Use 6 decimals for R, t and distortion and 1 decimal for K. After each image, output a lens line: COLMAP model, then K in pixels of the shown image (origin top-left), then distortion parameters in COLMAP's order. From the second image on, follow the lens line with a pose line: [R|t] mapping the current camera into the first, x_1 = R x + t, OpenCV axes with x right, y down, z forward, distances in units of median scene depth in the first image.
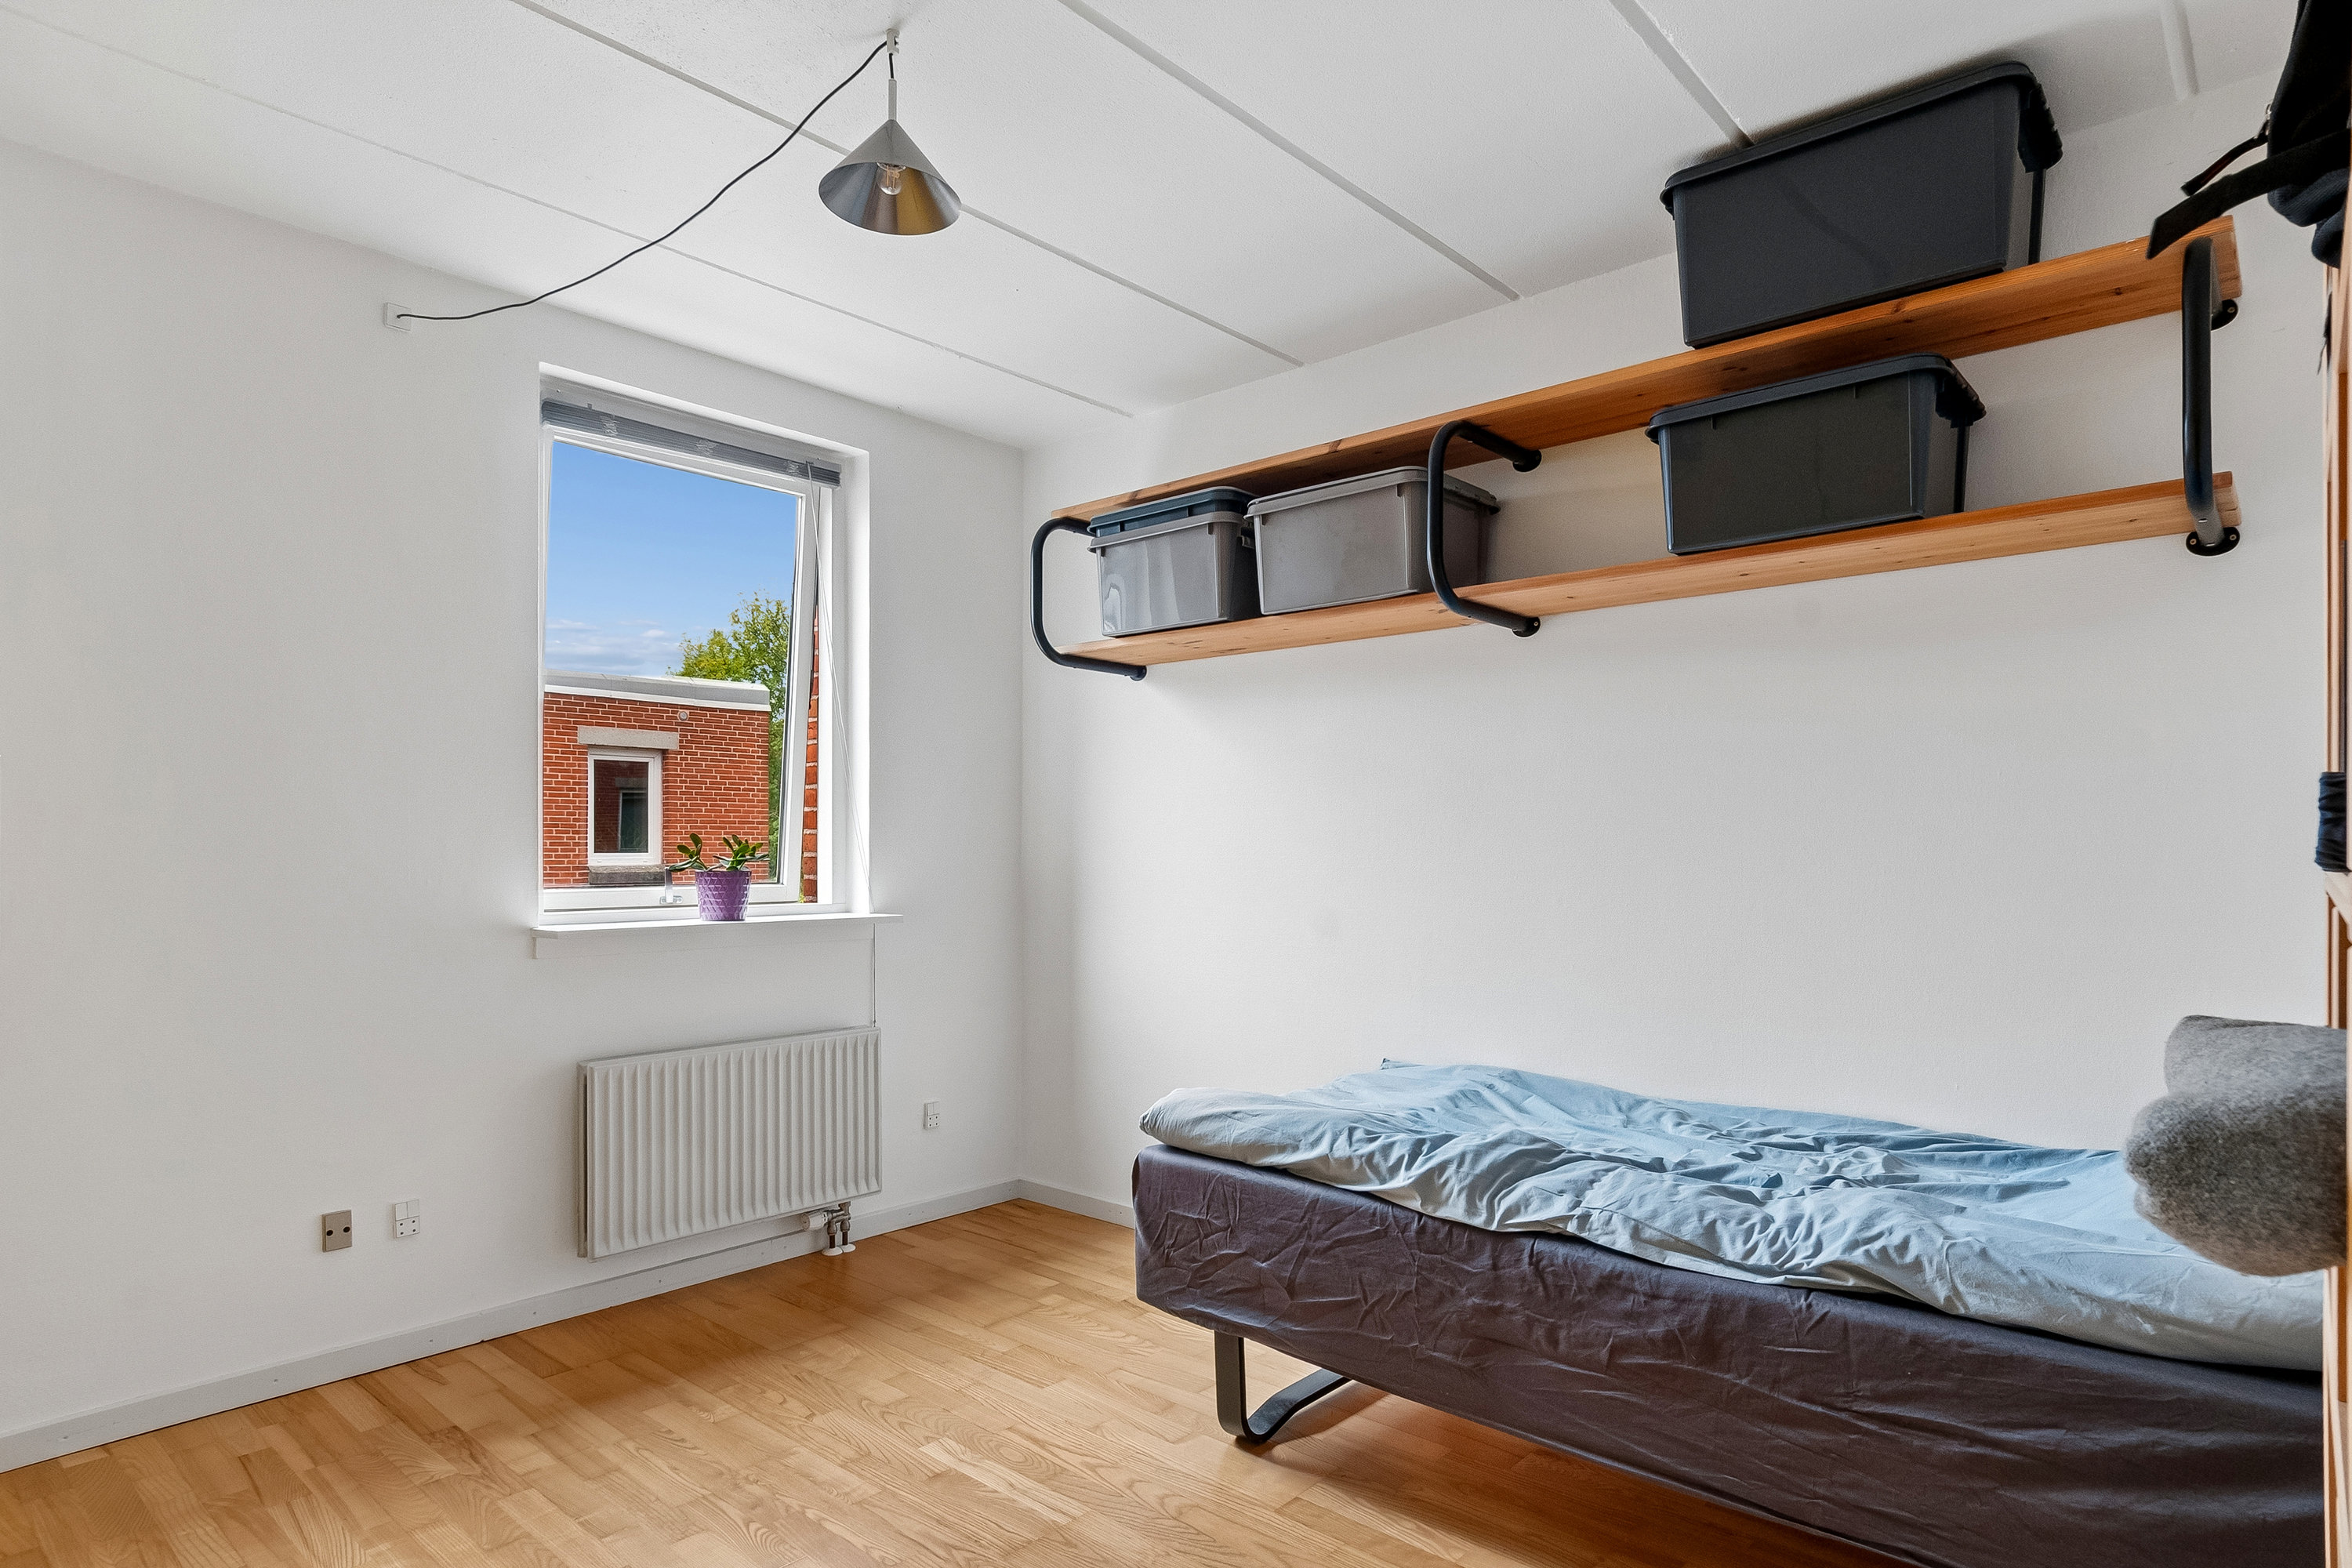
lens RADIAL K [[1294.2, 0, 1181.3], [0, 1294.2, 791.1], [0, 0, 1]] dist [0.011006, -0.014346]
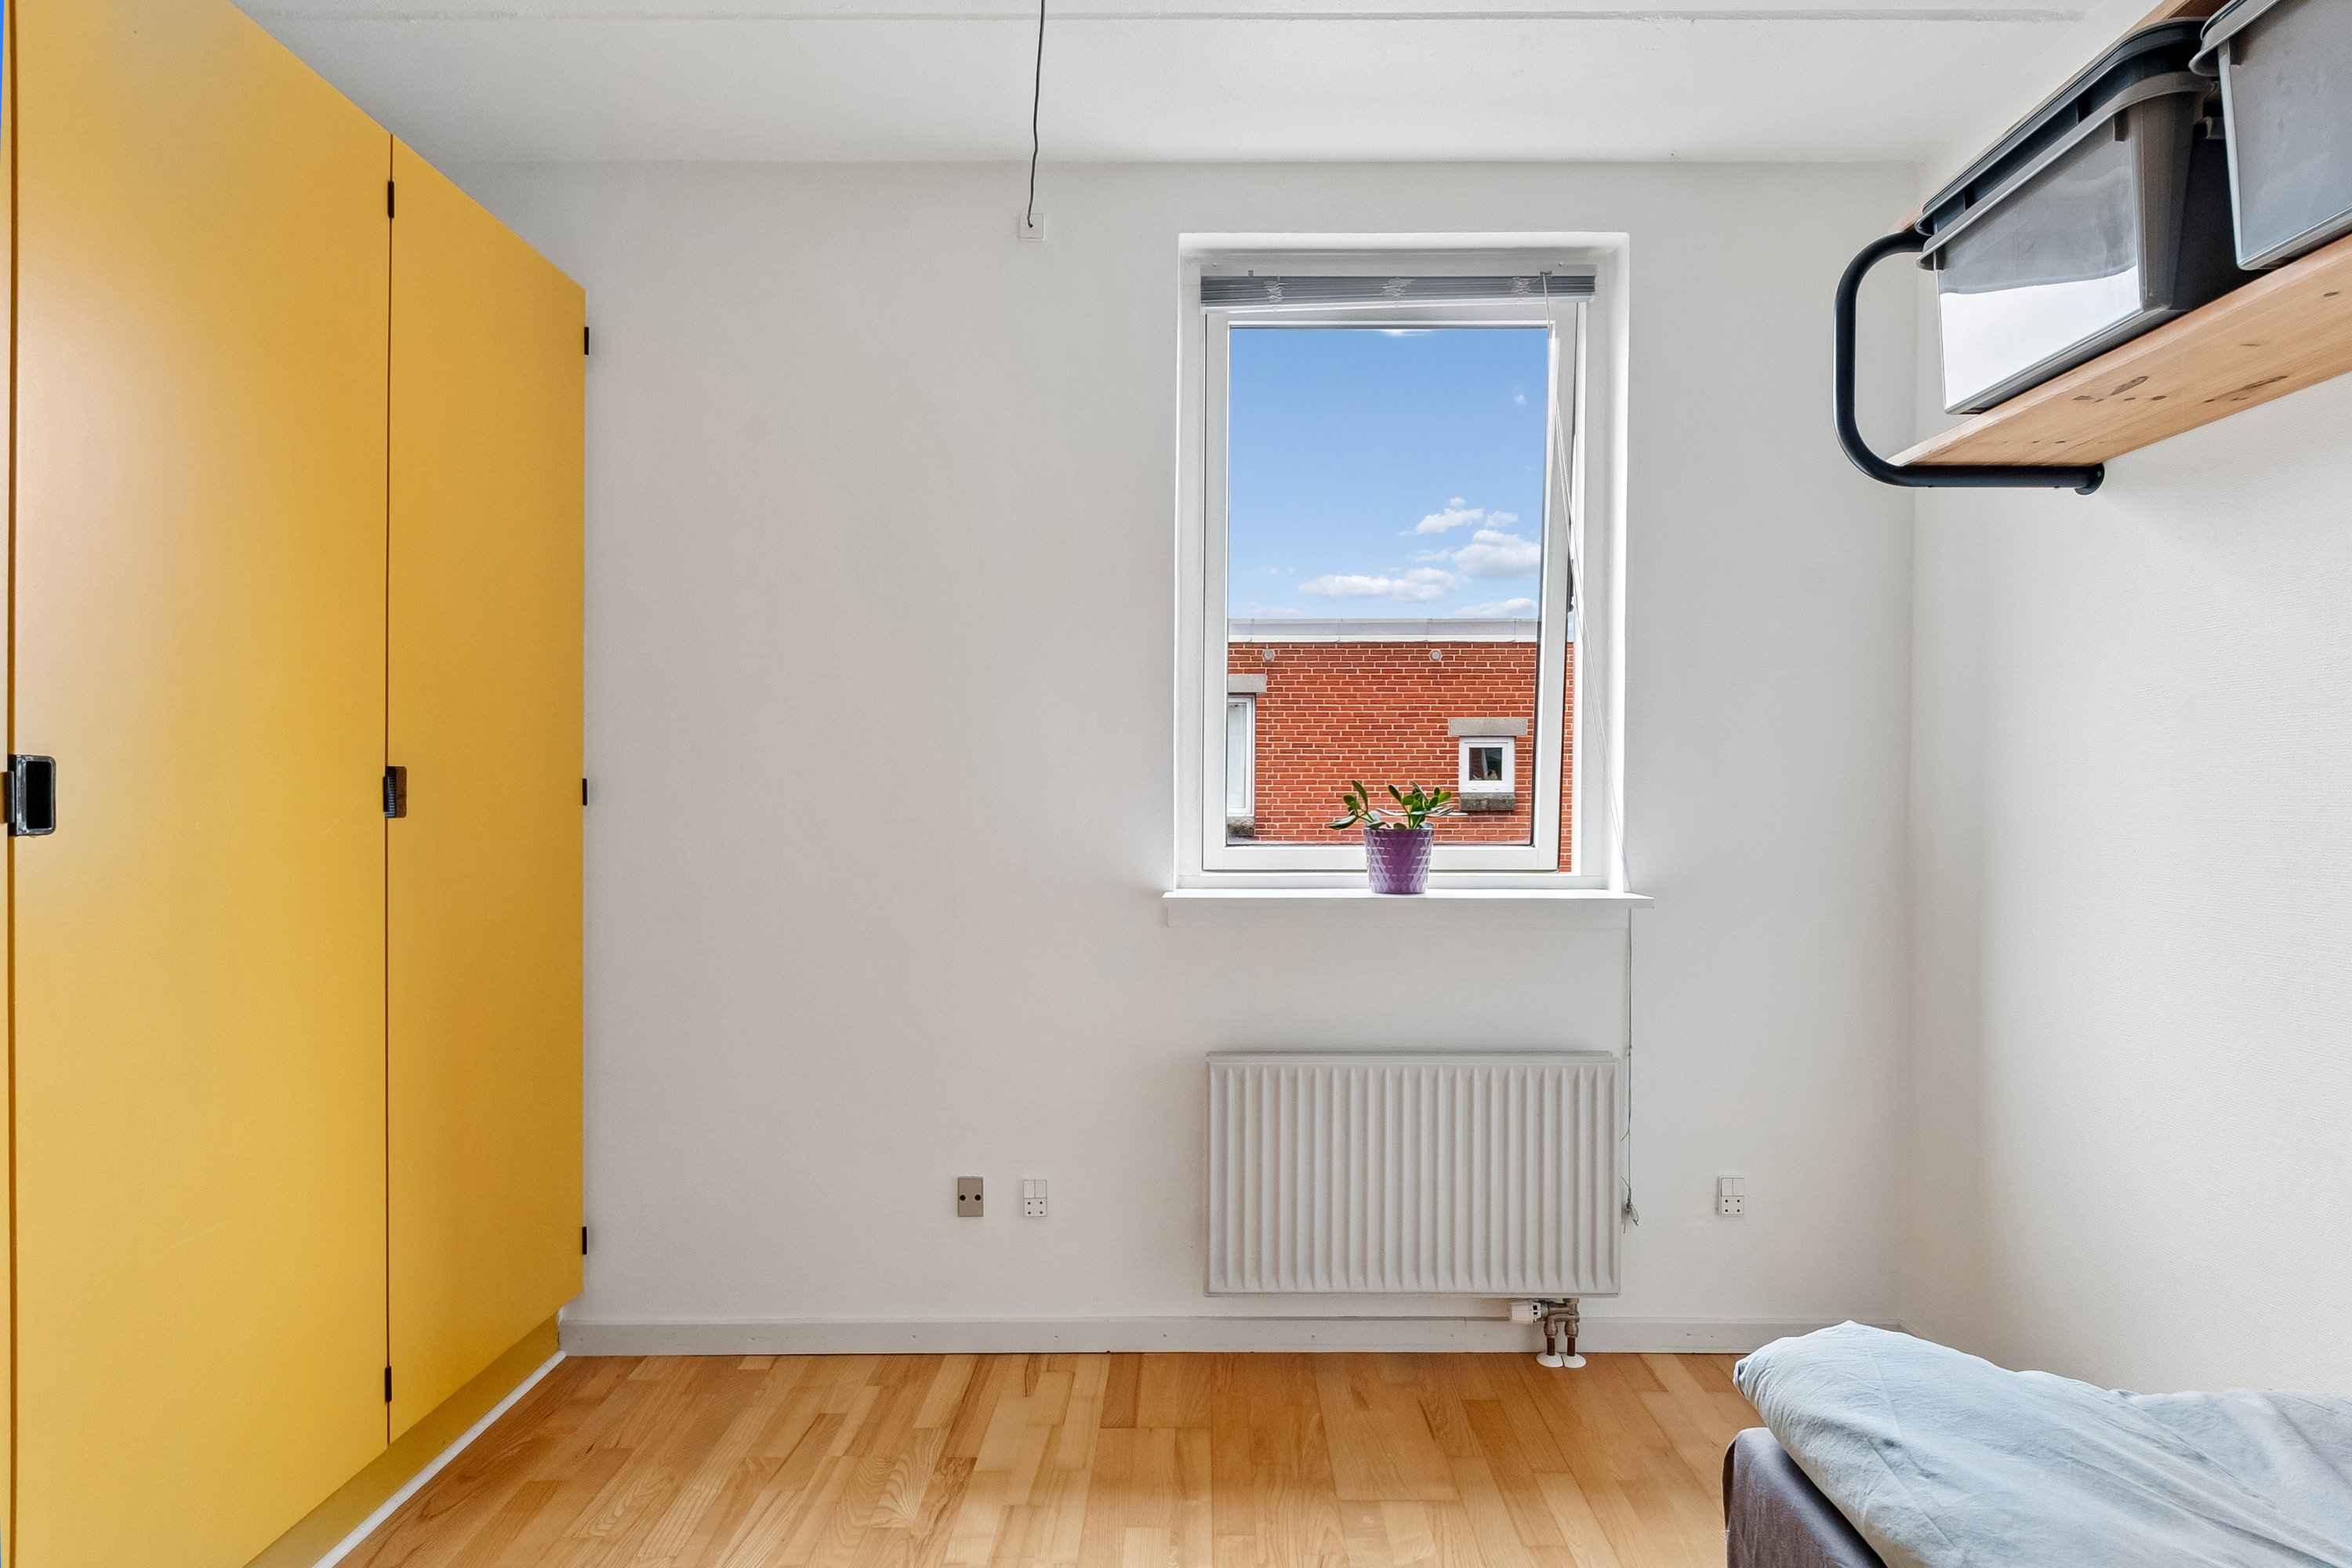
lens RADIAL K [[1294.2, 0, 1181.3], [0, 1294.2, 791.1], [0, 0, 1]] dist [0.011006, -0.014346]
pose [[0.662031, -0.004510, -0.749463, 0.140408], [0.033462, 0.999163, 0.023546, 0.016728], [0.748729, -0.040667, 0.661627, 0.396576]]
